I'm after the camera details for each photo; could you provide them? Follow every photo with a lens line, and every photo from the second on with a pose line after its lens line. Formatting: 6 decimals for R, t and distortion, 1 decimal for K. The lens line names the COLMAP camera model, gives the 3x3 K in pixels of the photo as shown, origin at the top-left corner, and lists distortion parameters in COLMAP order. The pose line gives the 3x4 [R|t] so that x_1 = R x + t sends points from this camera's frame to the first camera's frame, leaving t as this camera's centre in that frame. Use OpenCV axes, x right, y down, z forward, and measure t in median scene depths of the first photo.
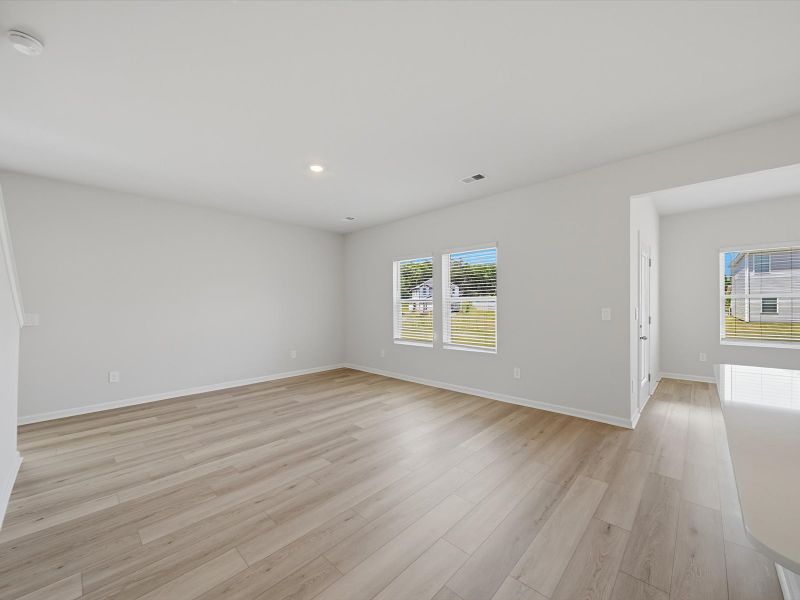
lens RADIAL K [[315.9, 0, 401.8], [0, 315.9, 304.7], [0, 0, 1]] dist [0.001528, -0.001650]
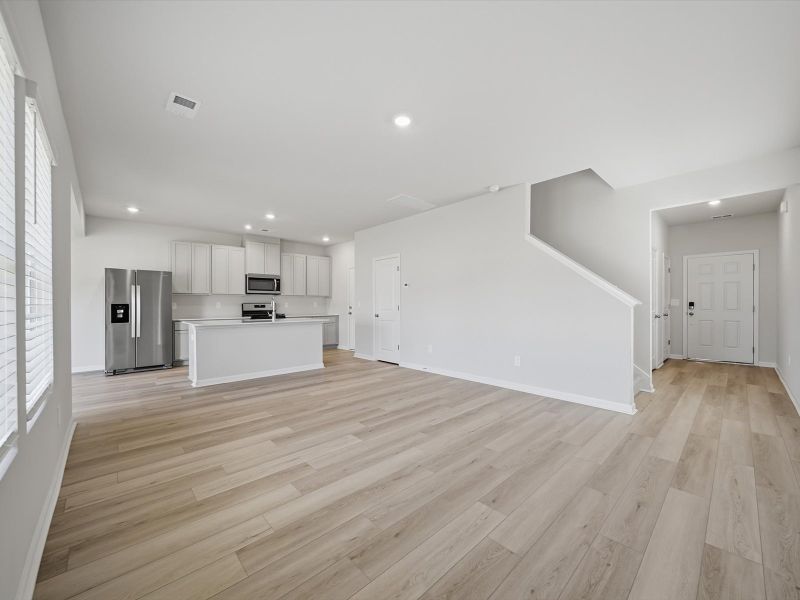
lens RADIAL K [[315.9, 0, 400.9], [0, 315.9, 304.2], [0, 0, 1]] dist [0.001528, -0.001650]
pose [[-0.998271, 0.009814, 0.057958, -0.267276], [0.009689, 0.999950, -0.002431, 0.037003], [-0.057979, -0.001865, -0.998316, 1.592755]]
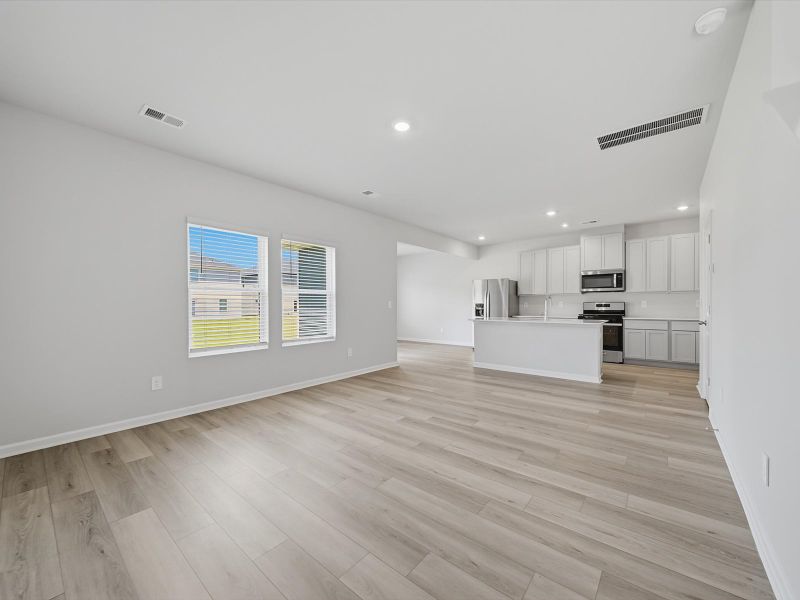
lens RADIAL K [[315.9, 0, 401.2], [0, 315.9, 307.2], [0, 0, 1]] dist [0.001528, -0.001650]
pose [[-0.065920, 0.000632, 0.997825, -0.959545], [0.005258, 0.999986, -0.000286, 0.040237], [-0.997811, 0.005227, -0.065923, 0.930241]]
